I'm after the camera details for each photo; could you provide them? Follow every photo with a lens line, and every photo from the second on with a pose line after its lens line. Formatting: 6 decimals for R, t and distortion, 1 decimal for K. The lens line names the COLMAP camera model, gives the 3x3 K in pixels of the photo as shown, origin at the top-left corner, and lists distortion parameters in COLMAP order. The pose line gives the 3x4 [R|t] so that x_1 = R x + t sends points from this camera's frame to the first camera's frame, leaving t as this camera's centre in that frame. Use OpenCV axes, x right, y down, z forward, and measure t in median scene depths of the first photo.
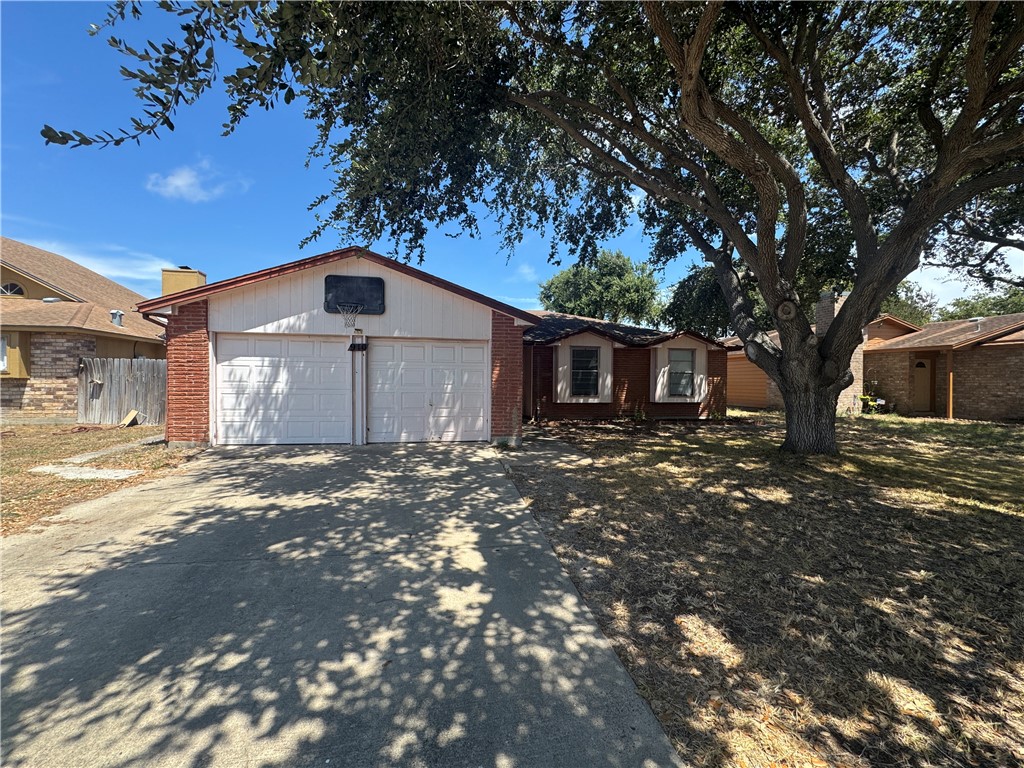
lens RADIAL K [[410.9, 0, 516.2], [0, 410.9, 381.5], [0, 0, 1]] dist [-0.004381, 0.001390]
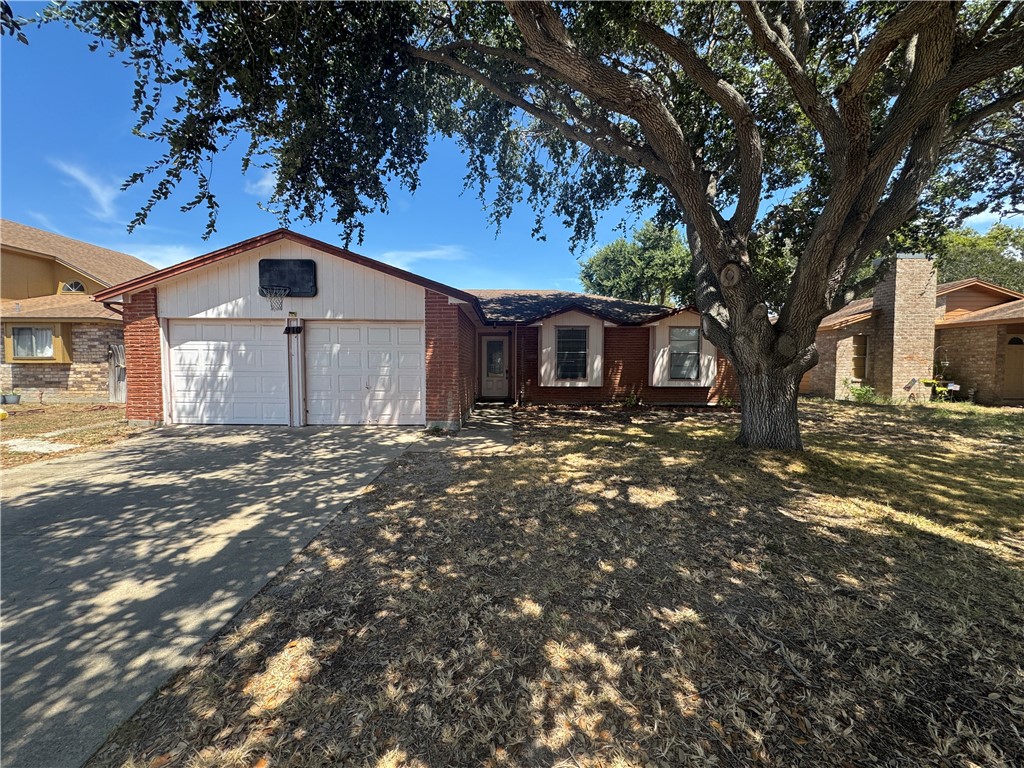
lens RADIAL K [[410.9, 0, 514.2], [0, 410.9, 382.3], [0, 0, 1]] dist [-0.004381, 0.001390]
pose [[0.985602, 0.002539, -0.169065, 0.311308], [0.004461, 0.999149, 0.041010, 0.005640], [0.169025, -0.041174, 0.984751, 0.087427]]
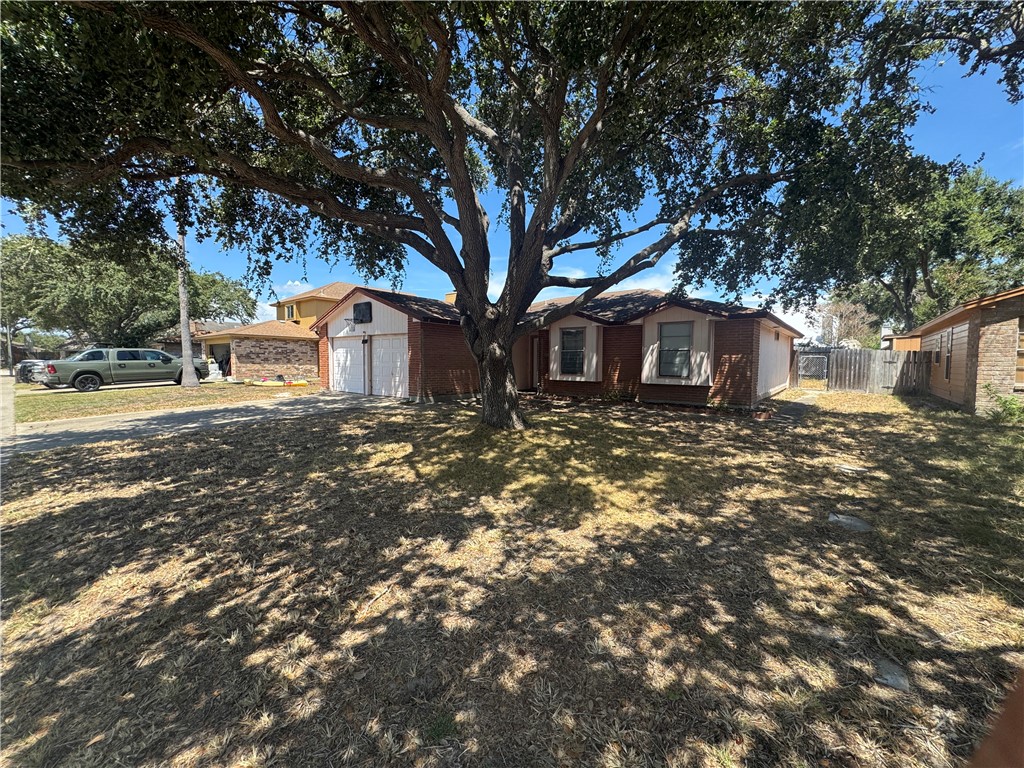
lens RADIAL K [[410.9, 0, 515.6], [0, 410.9, 386.9], [0, 0, 1]] dist [-0.004381, 0.001390]
pose [[0.653335, 0.039462, -0.756040, 1.398231], [-0.005154, 0.998849, 0.047683, 0.027353], [0.757051, -0.027256, 0.652787, 0.295249]]
